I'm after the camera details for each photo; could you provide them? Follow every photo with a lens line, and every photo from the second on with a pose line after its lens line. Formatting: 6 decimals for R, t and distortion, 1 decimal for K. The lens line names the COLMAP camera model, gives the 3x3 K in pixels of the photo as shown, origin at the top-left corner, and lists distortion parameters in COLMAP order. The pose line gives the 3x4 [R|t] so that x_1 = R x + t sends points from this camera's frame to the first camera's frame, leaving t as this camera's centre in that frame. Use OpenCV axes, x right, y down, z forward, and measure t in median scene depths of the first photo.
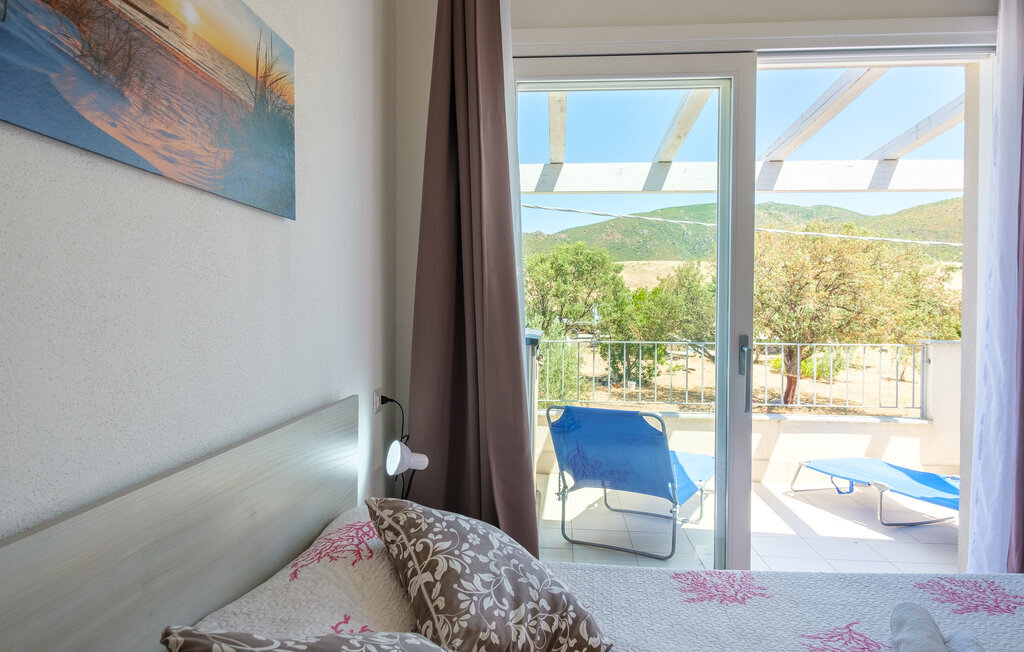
lens RADIAL K [[686.7, 0, 504.3], [0, 686.7, 311.3], [0, 0, 1]] dist [0.014096, -0.009420]
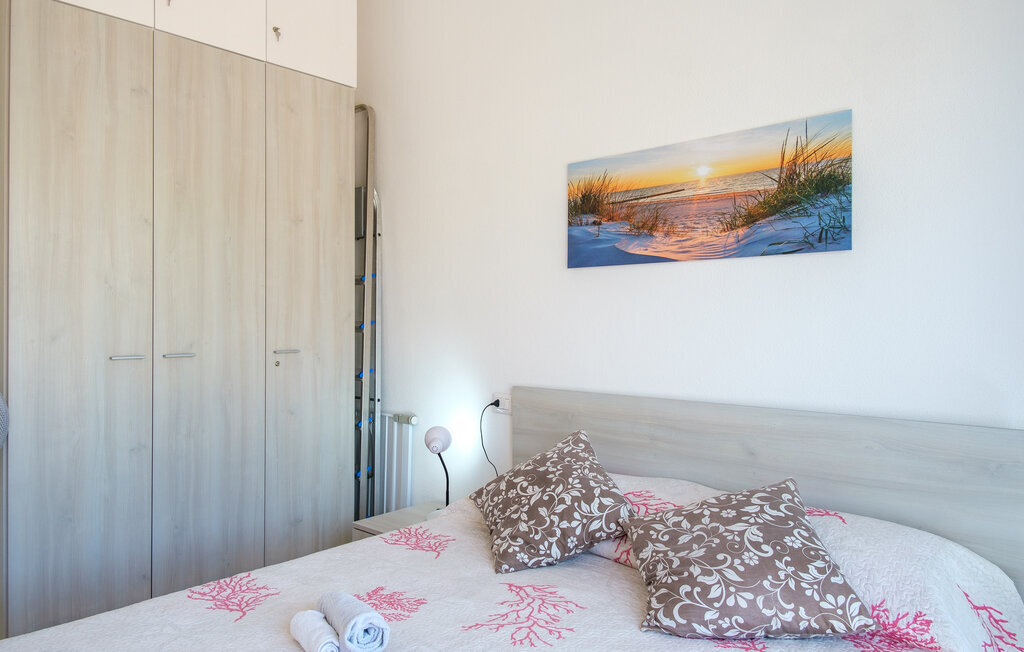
lens RADIAL K [[686.7, 0, 512.7], [0, 686.7, 322.1], [0, 0, 1]] dist [0.014096, -0.009420]
pose [[-0.612482, -0.002572, -0.790481, 1.342209], [-0.005838, 0.999982, 0.001269, -0.005460], [0.790463, 0.005392, -0.612486, 1.686952]]
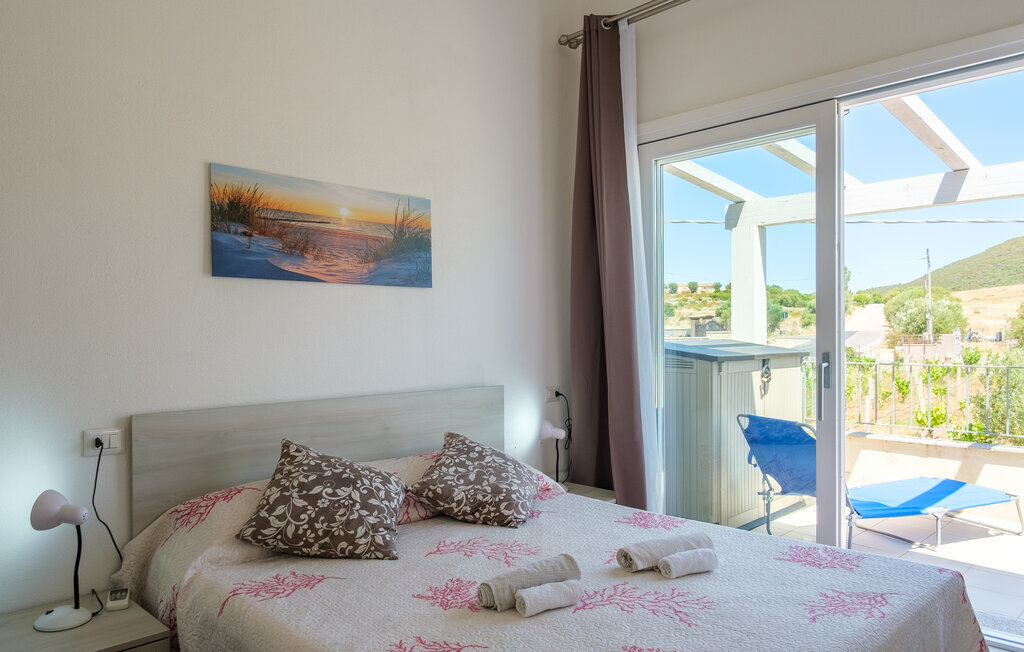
lens RADIAL K [[686.7, 0, 488.4], [0, 686.7, 343.3], [0, 0, 1]] dist [0.014096, -0.009420]
pose [[0.748255, -0.001430, -0.663409, 1.449614], [0.007995, 0.999945, 0.006861, 0.014656], [0.663363, -0.010438, 0.748225, -0.448764]]
